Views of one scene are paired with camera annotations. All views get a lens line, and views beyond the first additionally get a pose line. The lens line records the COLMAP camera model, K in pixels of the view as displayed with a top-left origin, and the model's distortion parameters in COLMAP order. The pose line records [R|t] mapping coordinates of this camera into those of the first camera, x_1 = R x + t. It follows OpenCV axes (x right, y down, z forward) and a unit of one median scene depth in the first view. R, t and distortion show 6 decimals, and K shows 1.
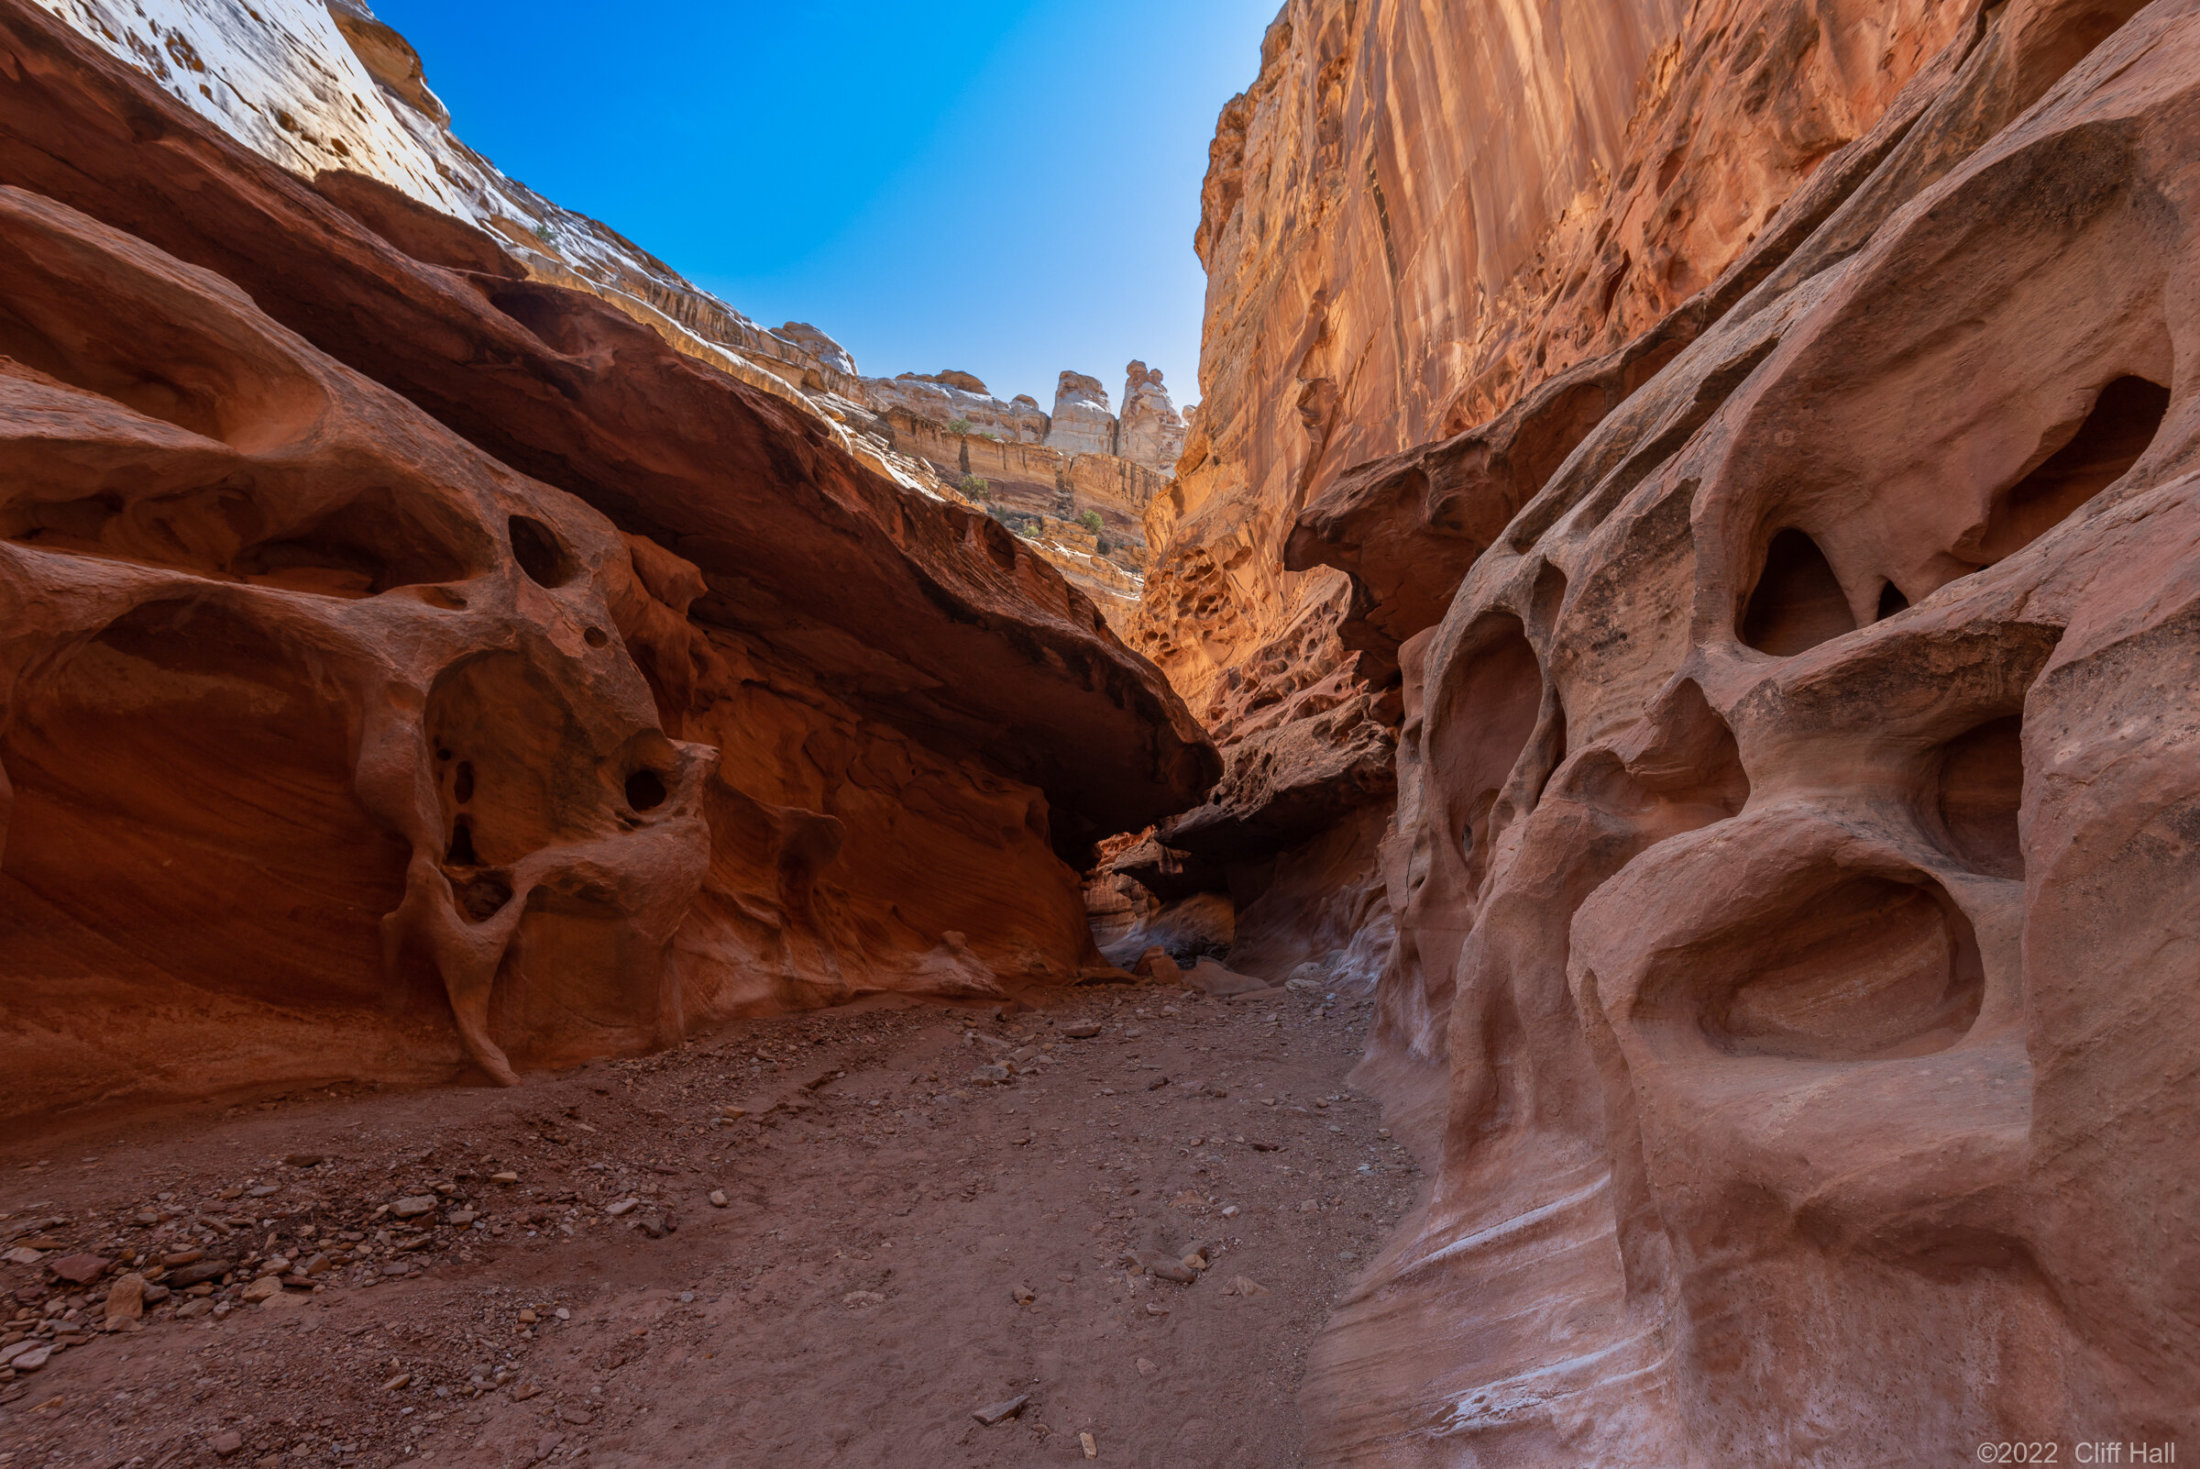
lens RADIAL K [[972.5, 0, 1088.9], [0, 972.5, 726.6], [0, 0, 1]] dist [0.014845, -0.008096]
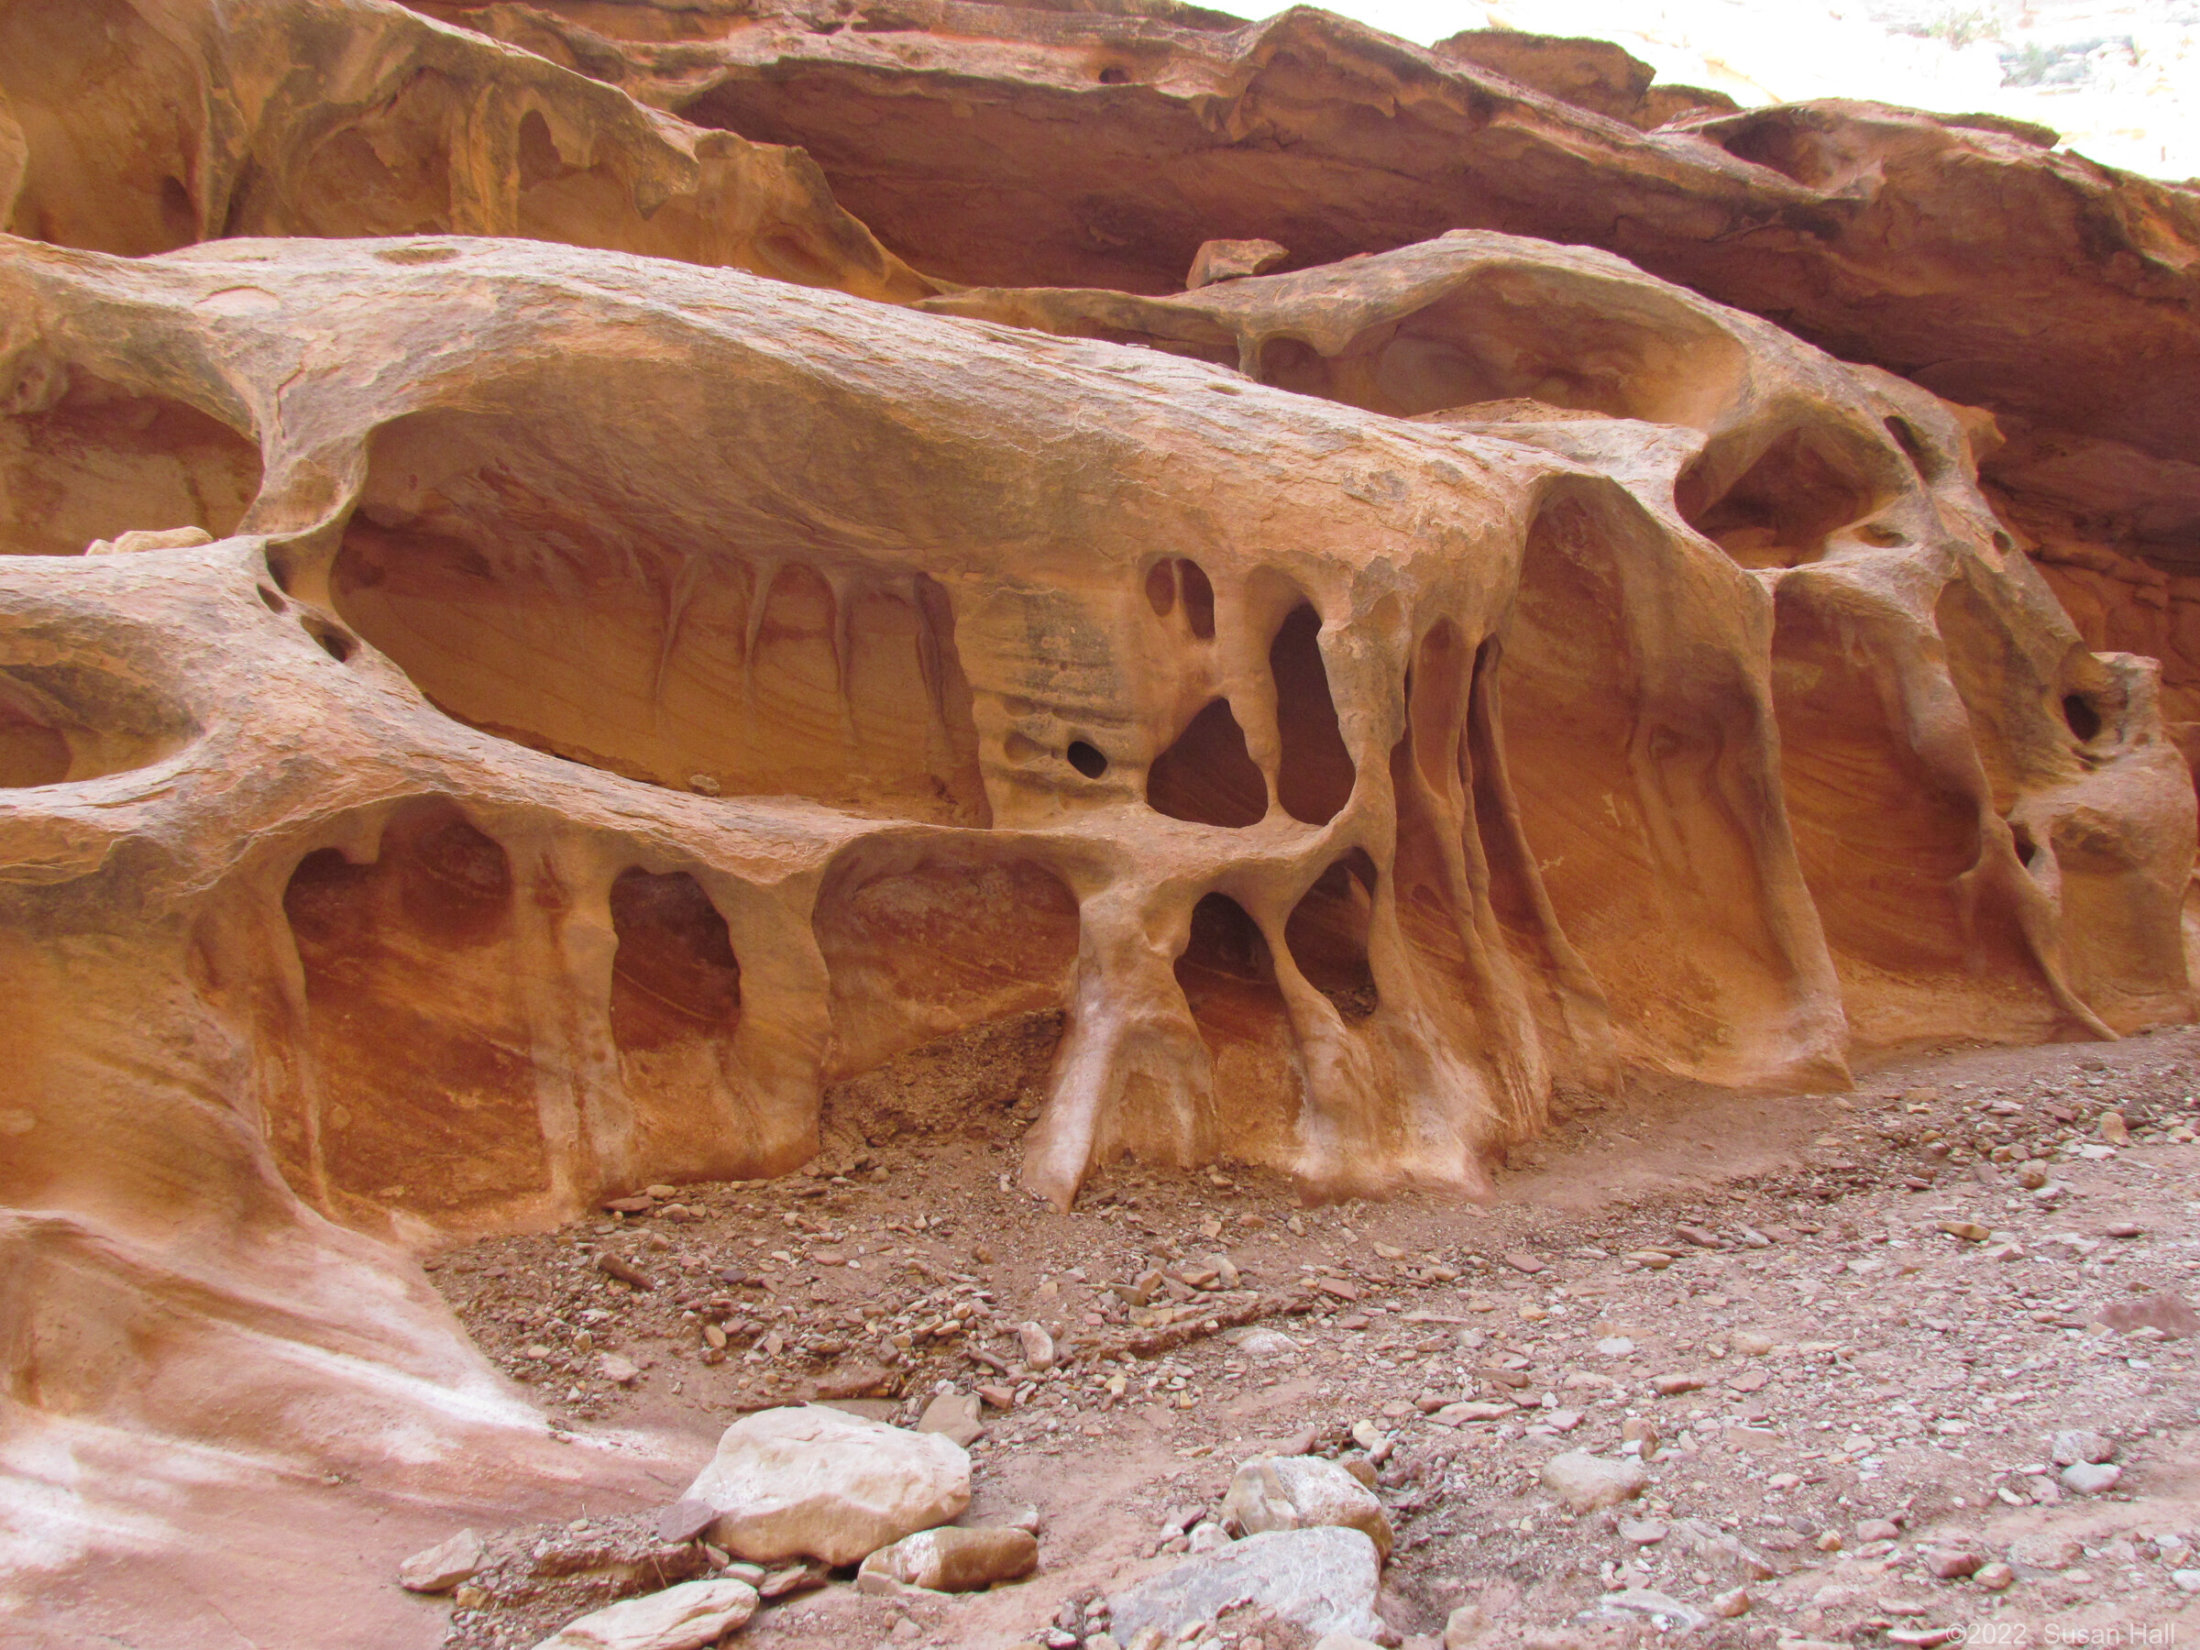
lens RADIAL K [[1963.6, 0, 1098.5], [0, 1963.6, 828.9], [0, 0, 1]] dist [-0.026133, -0.001332]
pose [[0.835832, -0.124053, -0.534785, -0.060816], [0.184932, 0.980824, 0.061516, -0.020067], [0.516899, -0.150316, 0.842746, -0.165359]]
